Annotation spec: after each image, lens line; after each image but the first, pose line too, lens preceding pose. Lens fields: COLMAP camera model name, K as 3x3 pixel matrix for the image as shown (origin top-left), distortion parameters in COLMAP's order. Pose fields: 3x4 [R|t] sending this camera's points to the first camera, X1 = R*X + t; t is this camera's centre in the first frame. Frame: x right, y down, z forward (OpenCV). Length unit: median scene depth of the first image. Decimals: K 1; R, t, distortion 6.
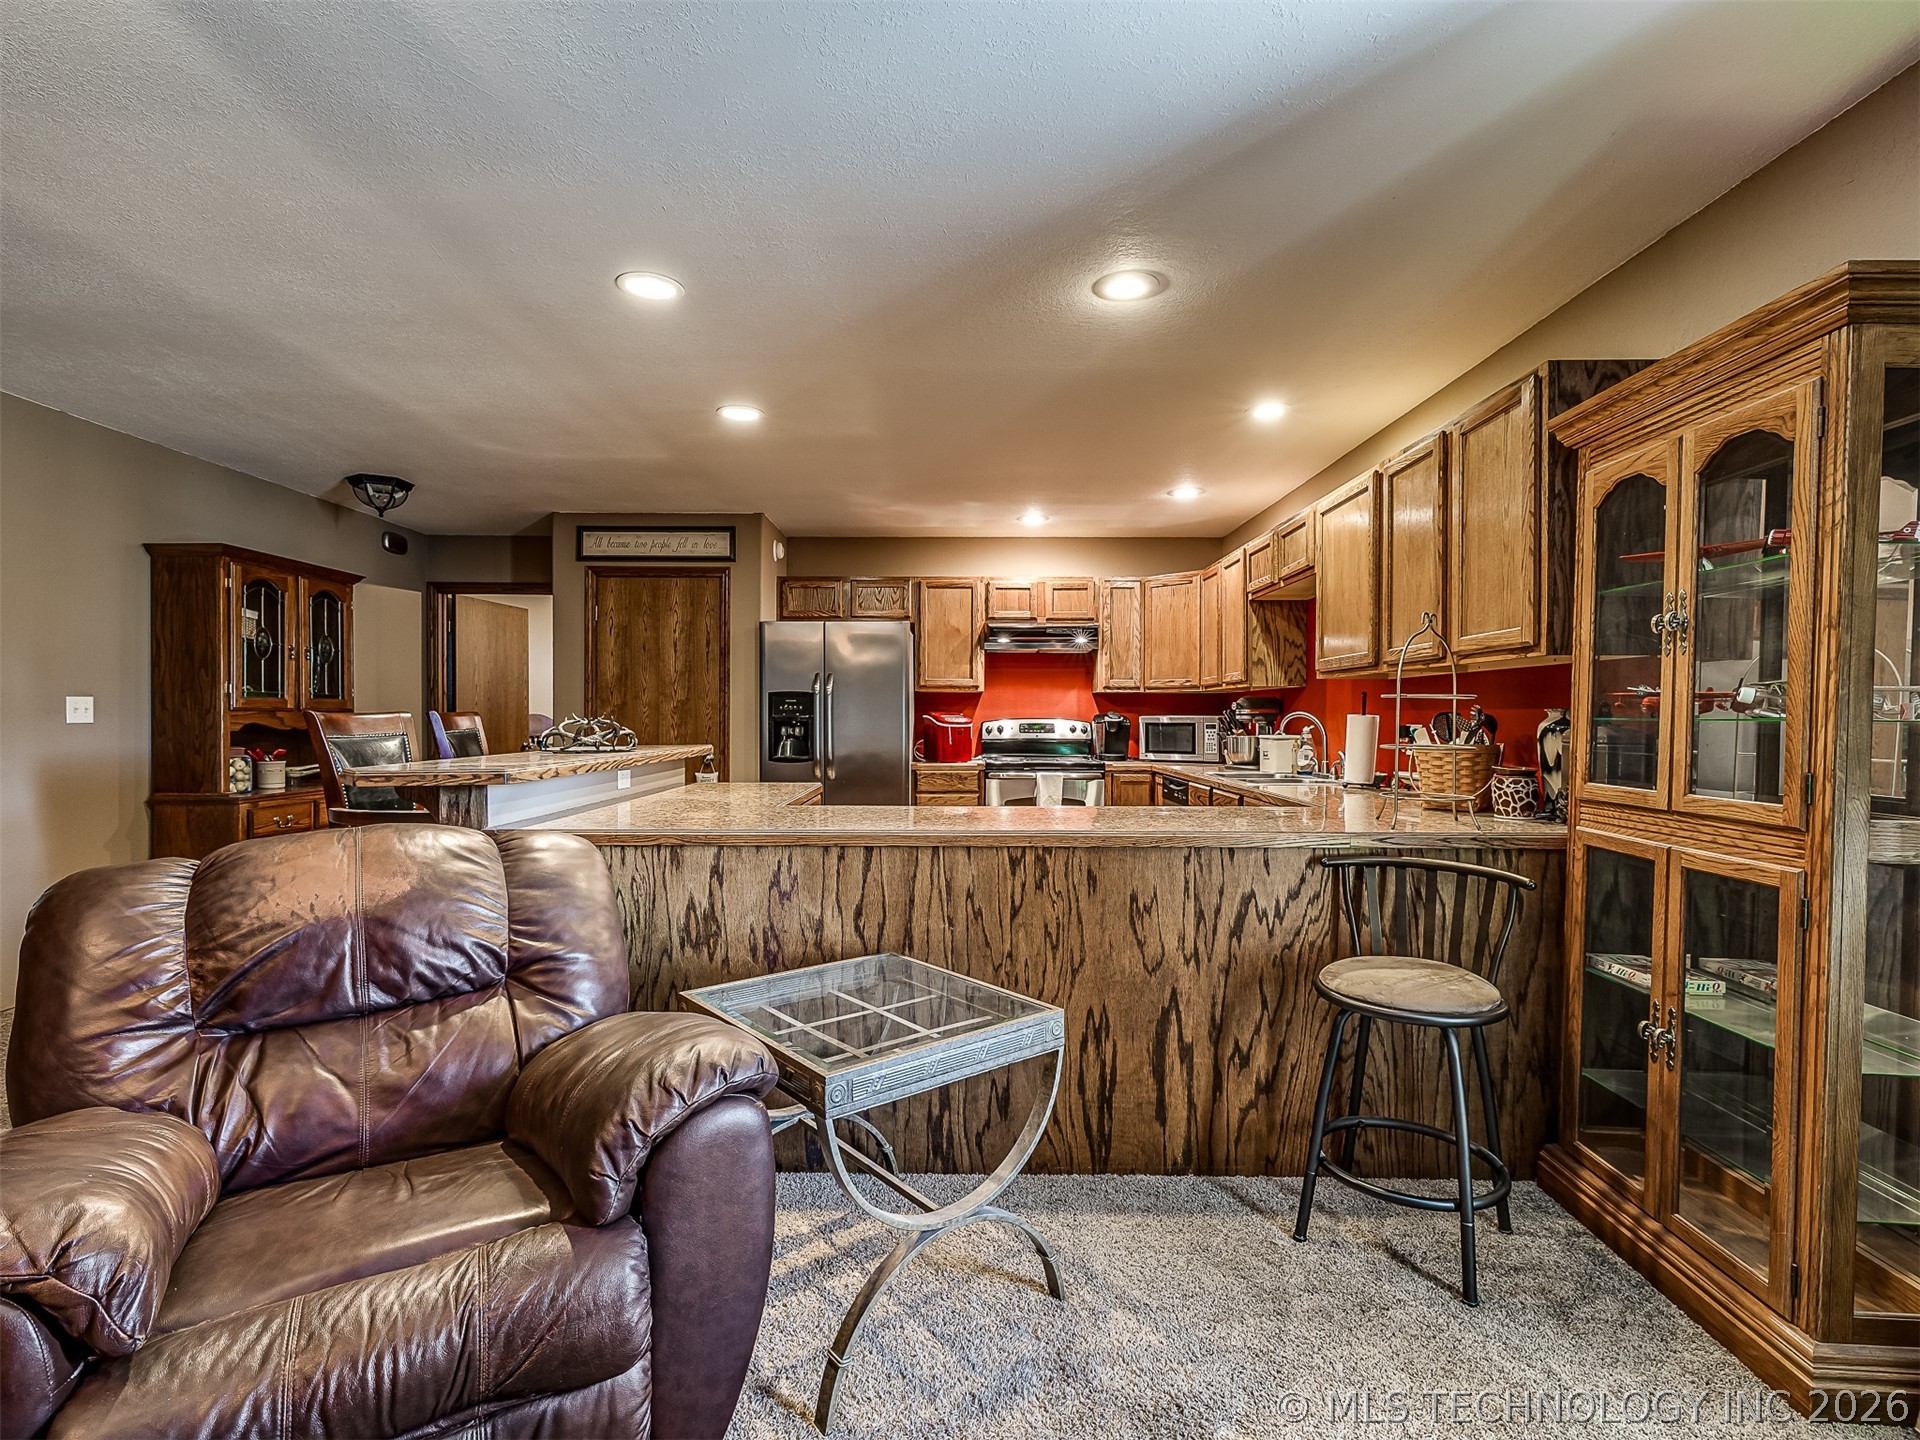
lens RADIAL K [[904.5, 0, 956.1], [0, 904.5, 720.3], [0, 0, 1]] dist [0.000900, 0.000605]
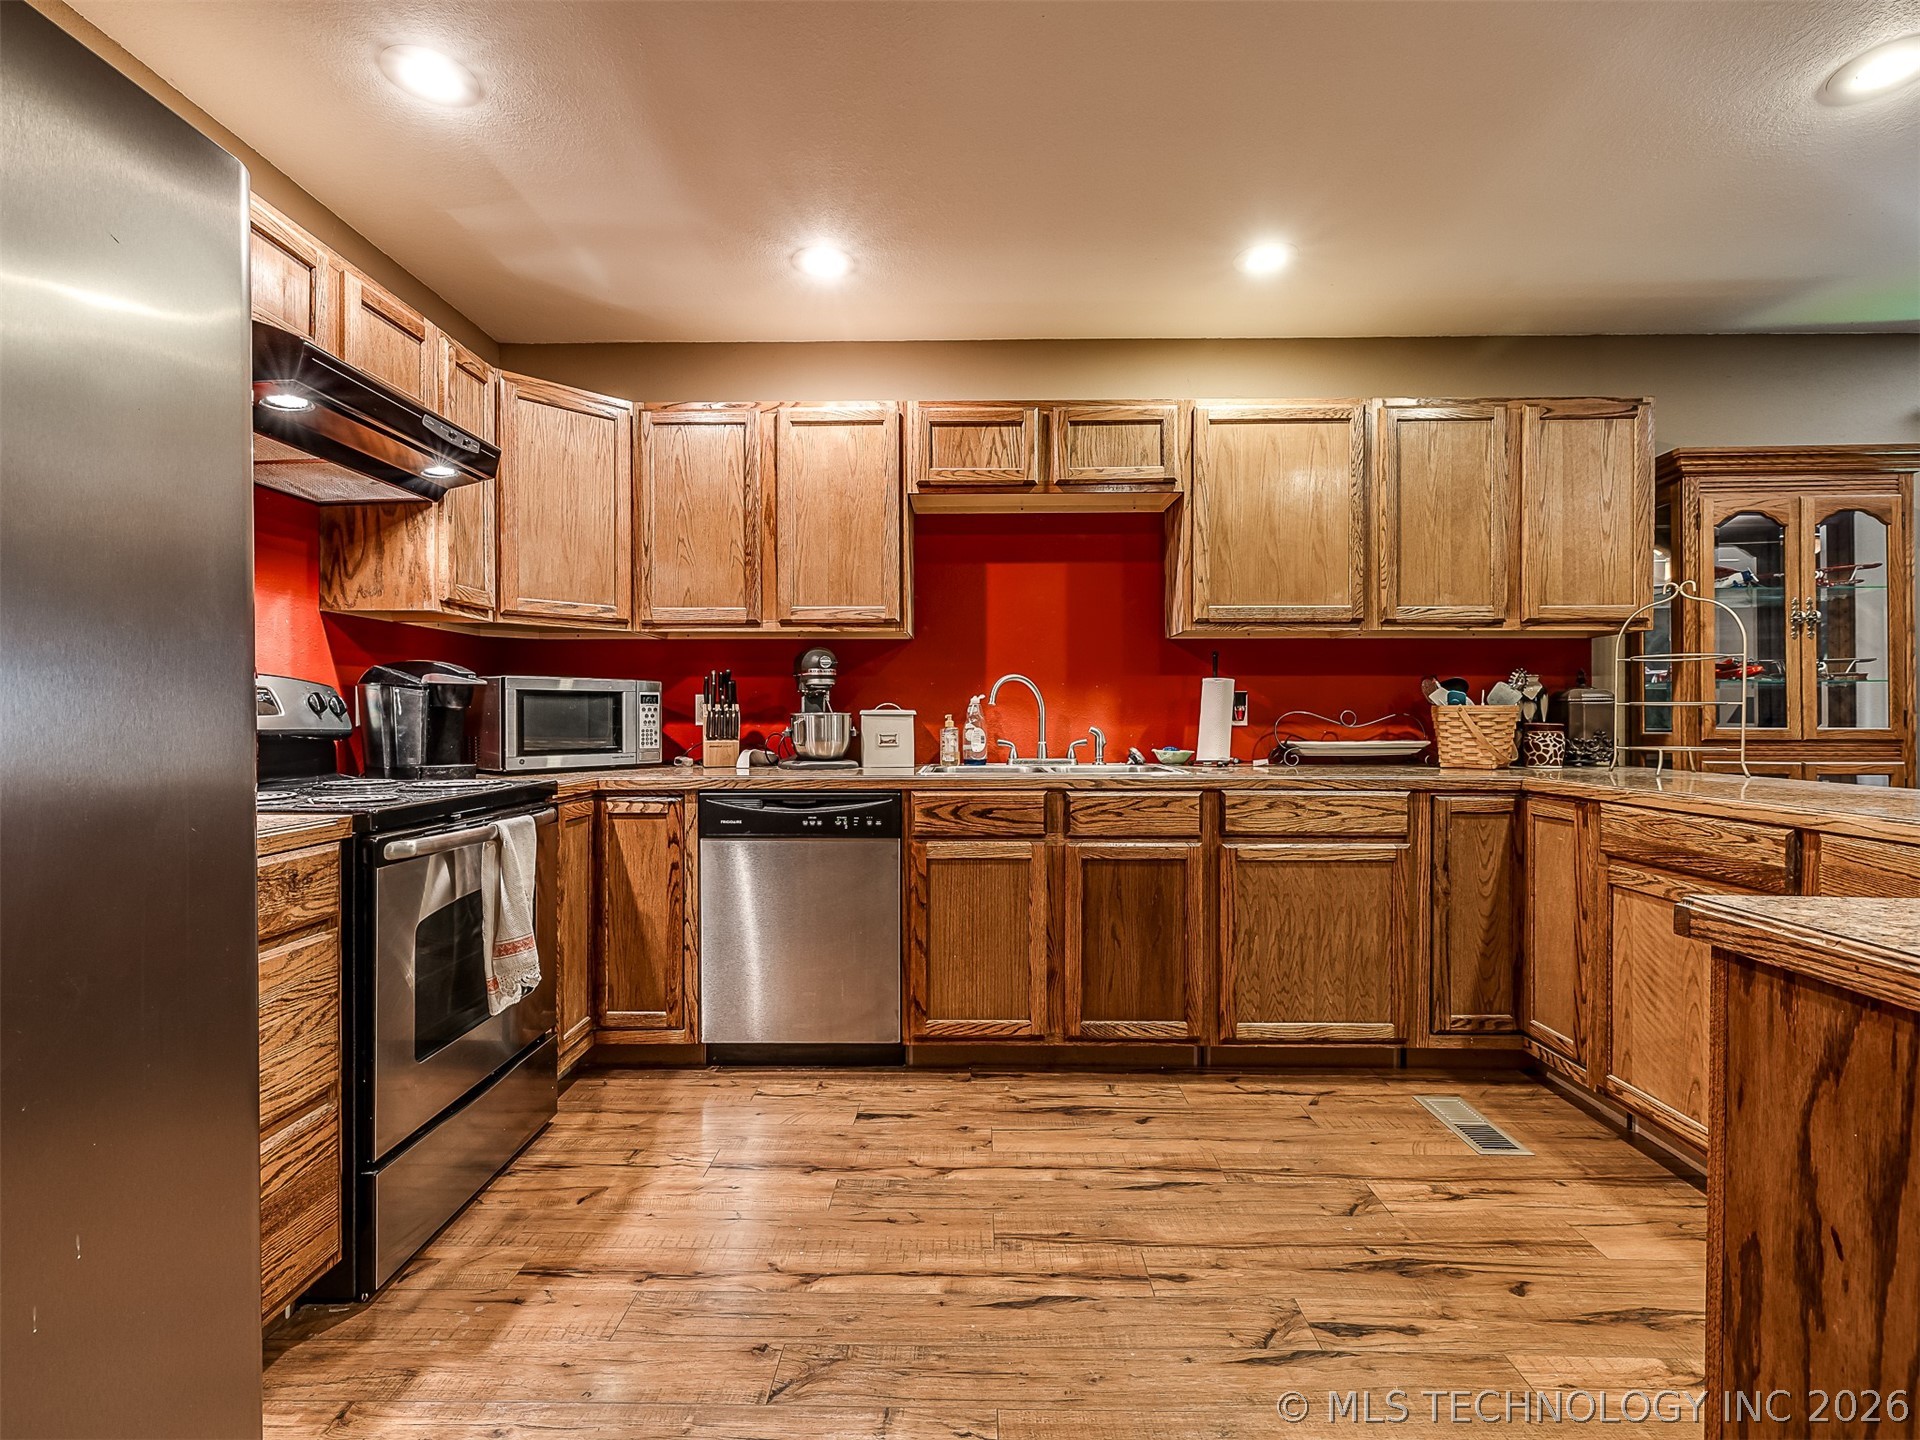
lens RADIAL K [[904.5, 0, 956.1], [0, 904.5, 720.3], [0, 0, 1]] dist [0.000900, 0.000605]
pose [[0.011157, -0.007868, 0.999907, -0.259069], [0.004157, 0.999961, 0.007823, 0.016339], [-0.999929, 0.004070, 0.011189, 0.817896]]
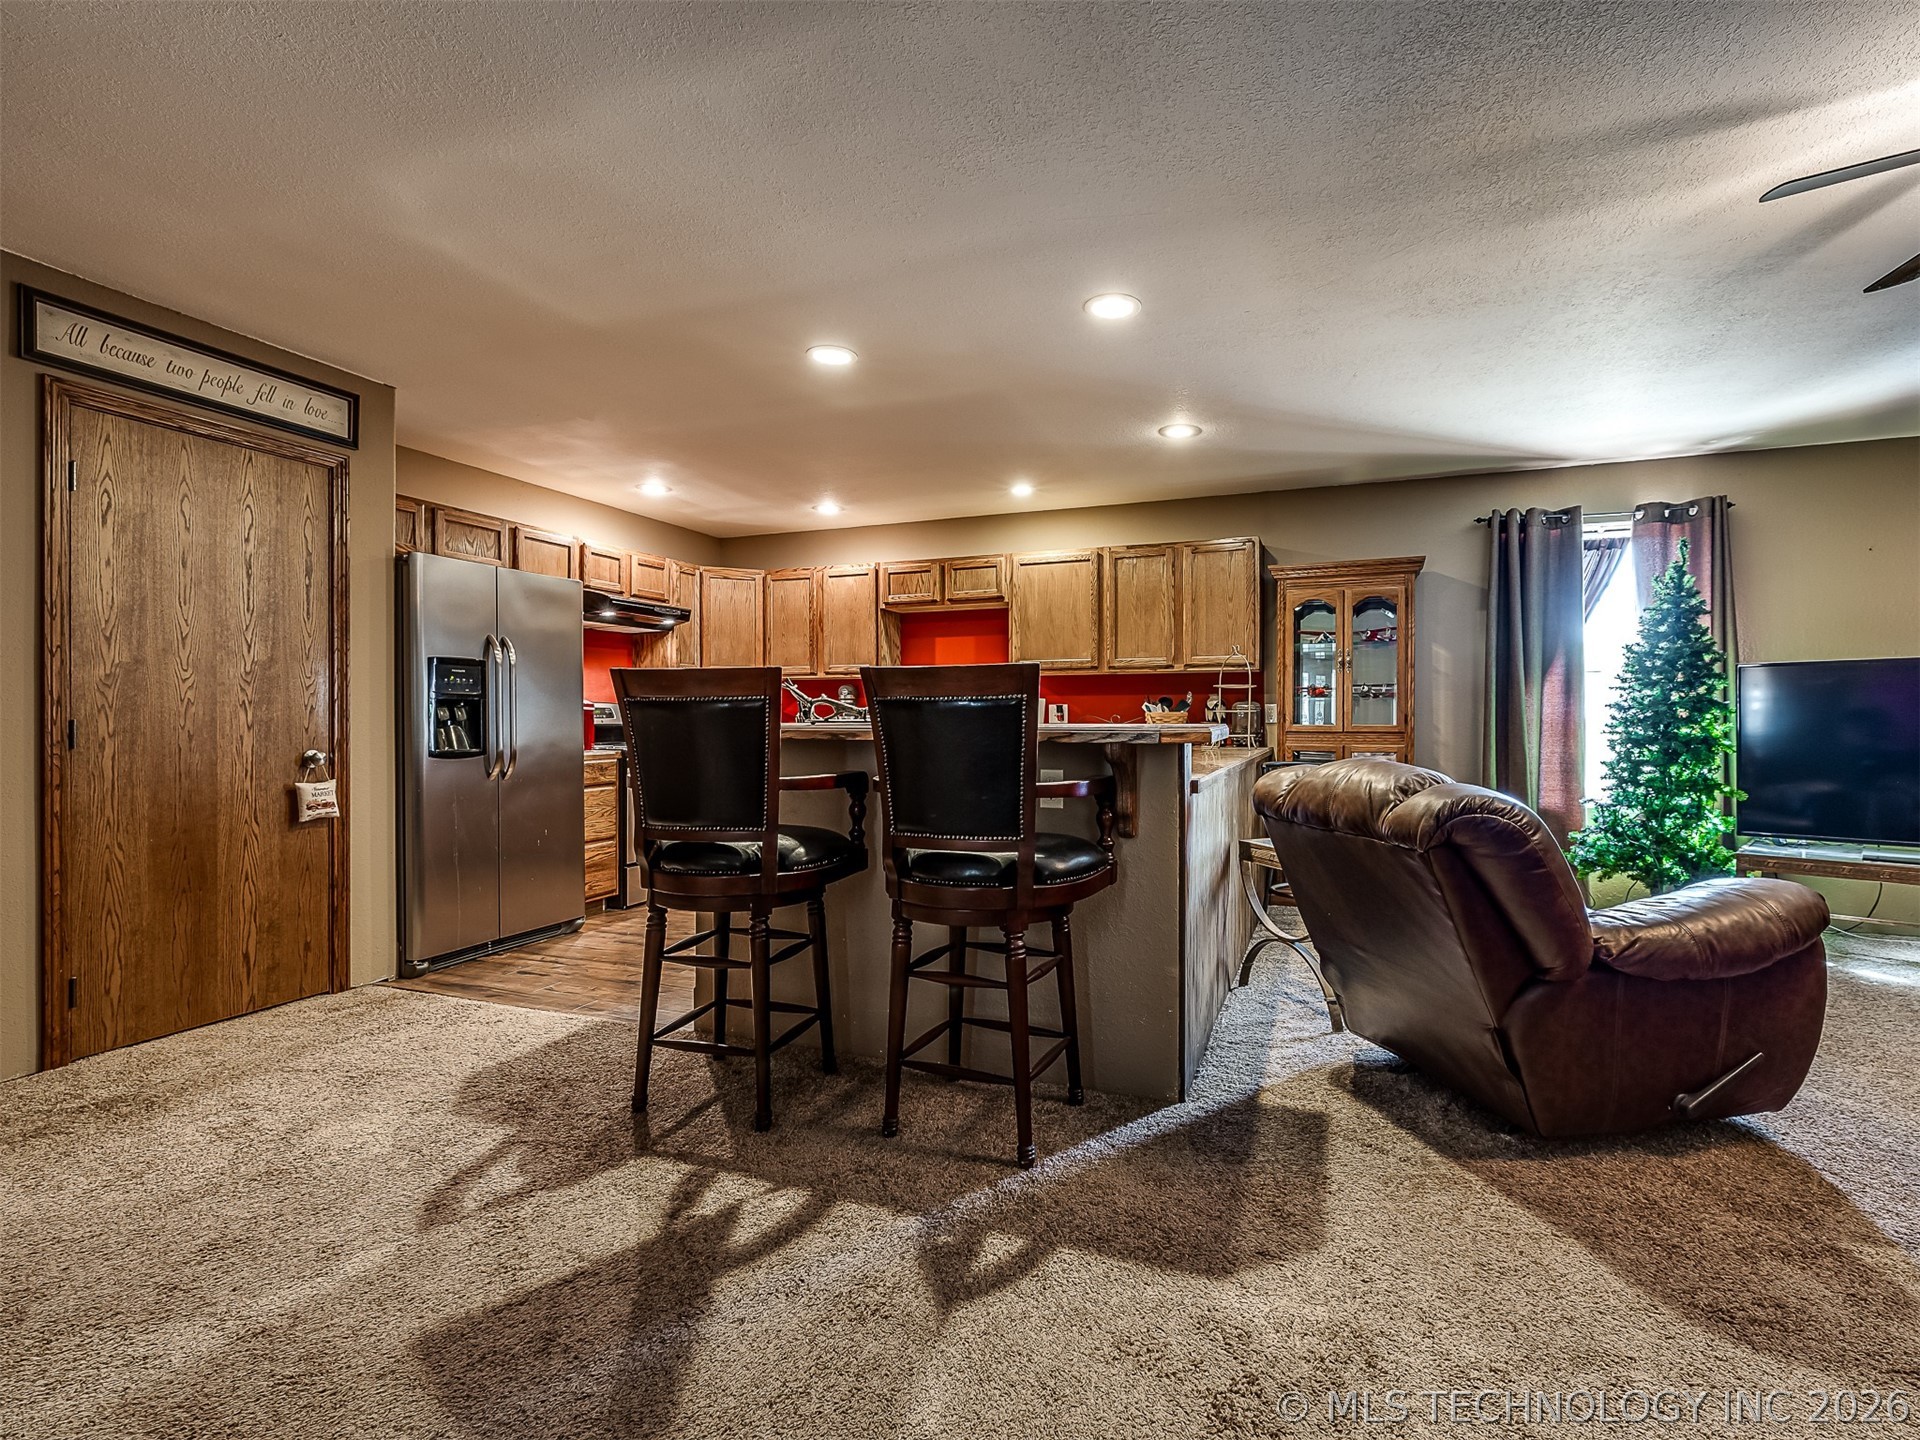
lens RADIAL K [[902.3, 0, 986.0], [0, 902.3, 720.8], [0, 0, 1]] dist [0.001232, -0.000117]
pose [[0.352732, -0.005743, 0.935707, -0.685470], [0.005508, 0.999977, 0.004062, 0.016817], [-0.935708, 0.003721, 0.352756, 0.355675]]
